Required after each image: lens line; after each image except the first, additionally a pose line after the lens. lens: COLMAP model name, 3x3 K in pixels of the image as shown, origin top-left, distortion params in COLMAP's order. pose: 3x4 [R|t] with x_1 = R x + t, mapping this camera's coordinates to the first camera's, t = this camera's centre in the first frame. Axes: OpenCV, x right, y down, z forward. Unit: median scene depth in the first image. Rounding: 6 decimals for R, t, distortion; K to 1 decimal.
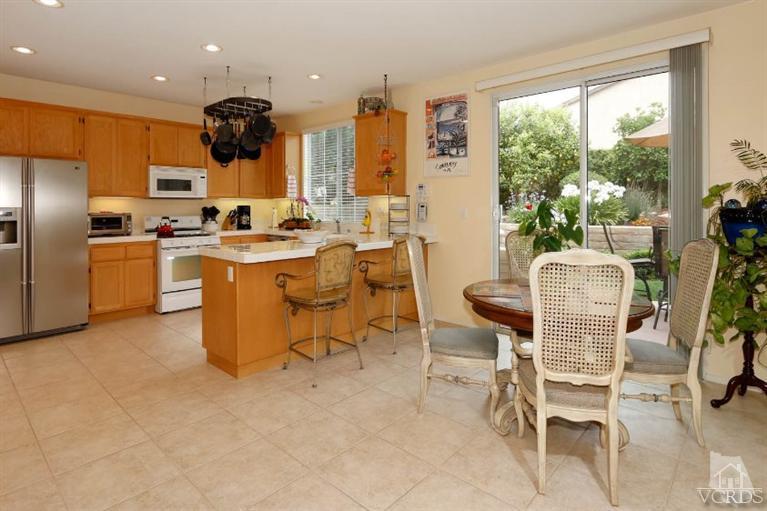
lens RADIAL K [[409.3, 0, 355.0], [0, 409.3, 209.2], [0, 0, 1]] dist [-0.000155, 0.000204]
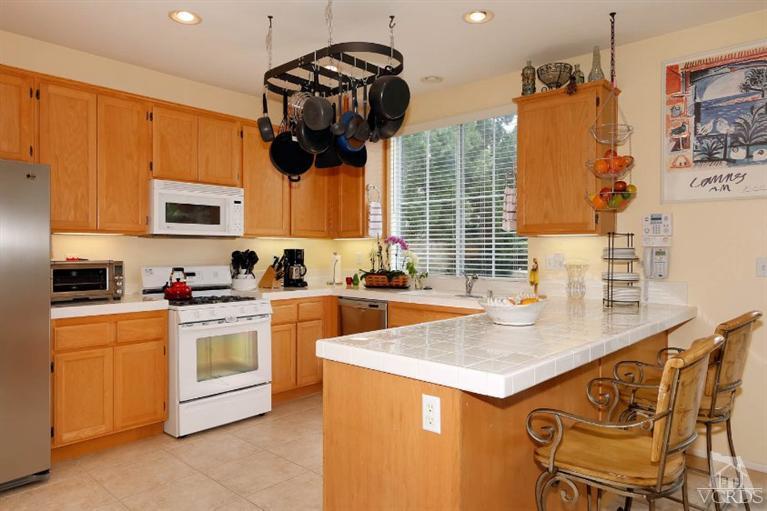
lens RADIAL K [[507.2, 0, 383.5], [0, 507.2, 255.5], [0, 0, 1]] dist [-0.001787, 0.001113]
pose [[0.998930, 0.006721, 0.045747, -0.213718], [-0.006827, 0.999974, 0.002171, -0.002528], [-0.045731, -0.002481, 0.998951, 0.274416]]
